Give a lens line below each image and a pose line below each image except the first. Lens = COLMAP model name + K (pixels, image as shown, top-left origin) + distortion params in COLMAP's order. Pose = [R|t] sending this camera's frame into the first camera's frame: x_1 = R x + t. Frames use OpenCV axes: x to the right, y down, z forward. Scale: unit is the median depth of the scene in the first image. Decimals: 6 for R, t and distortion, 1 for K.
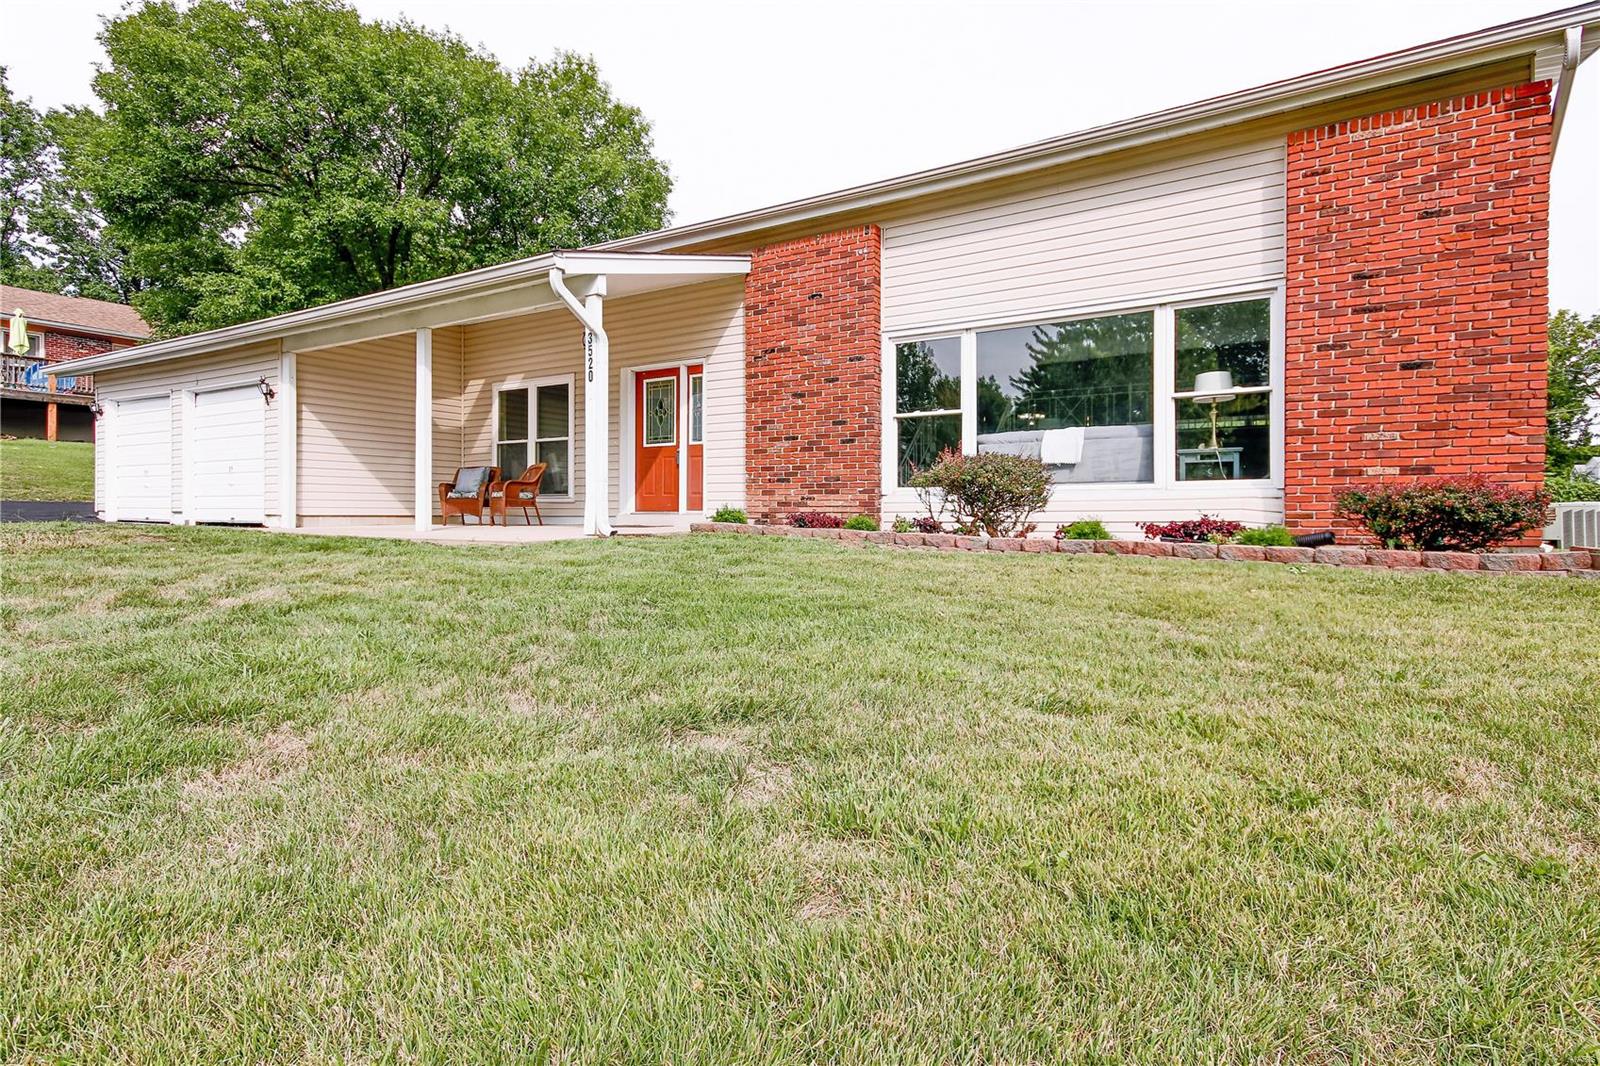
lens RADIAL K [[746.5, 0, 810.6], [0, 746.5, 520.2], [0, 0, 1]] dist [0.014156, -0.004122]
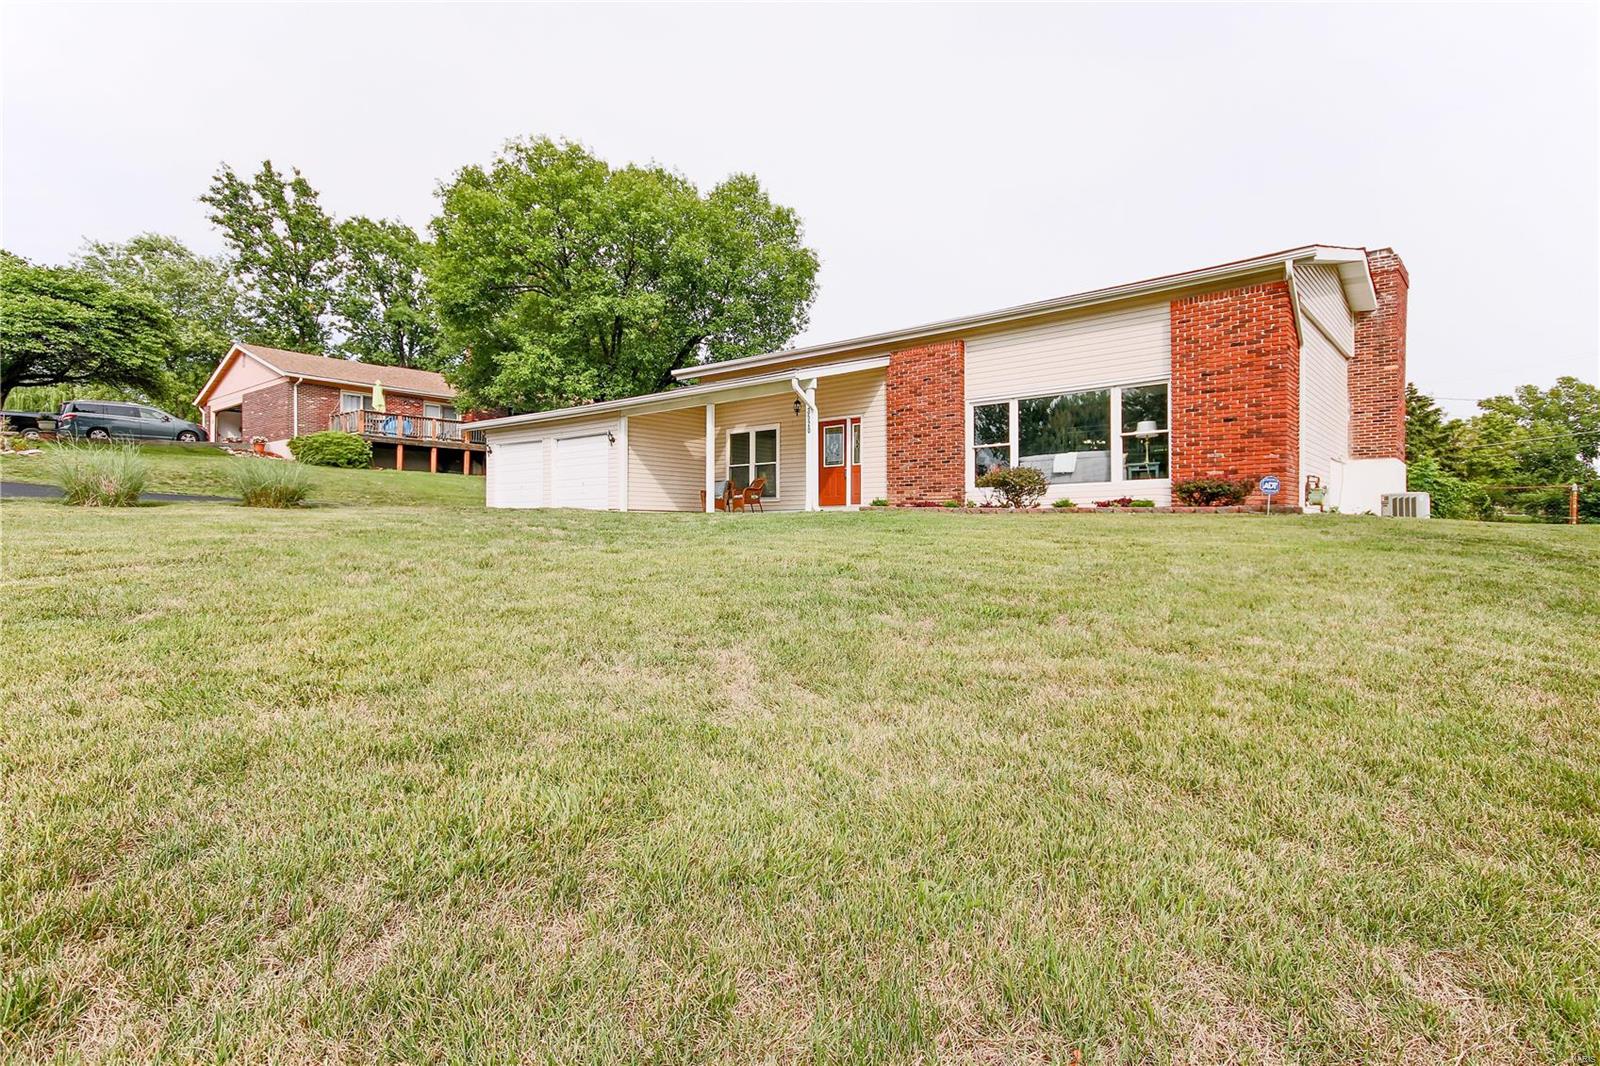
lens RADIAL K [[746.5, 0, 820.6], [0, 746.5, 532.5], [0, 0, 1]] dist [0.014156, -0.004122]
pose [[0.989374, -0.002048, -0.145379, 0.012348], [0.000326, 0.999930, -0.011866, 0.076458], [0.145393, 0.011693, 0.989305, -0.732861]]
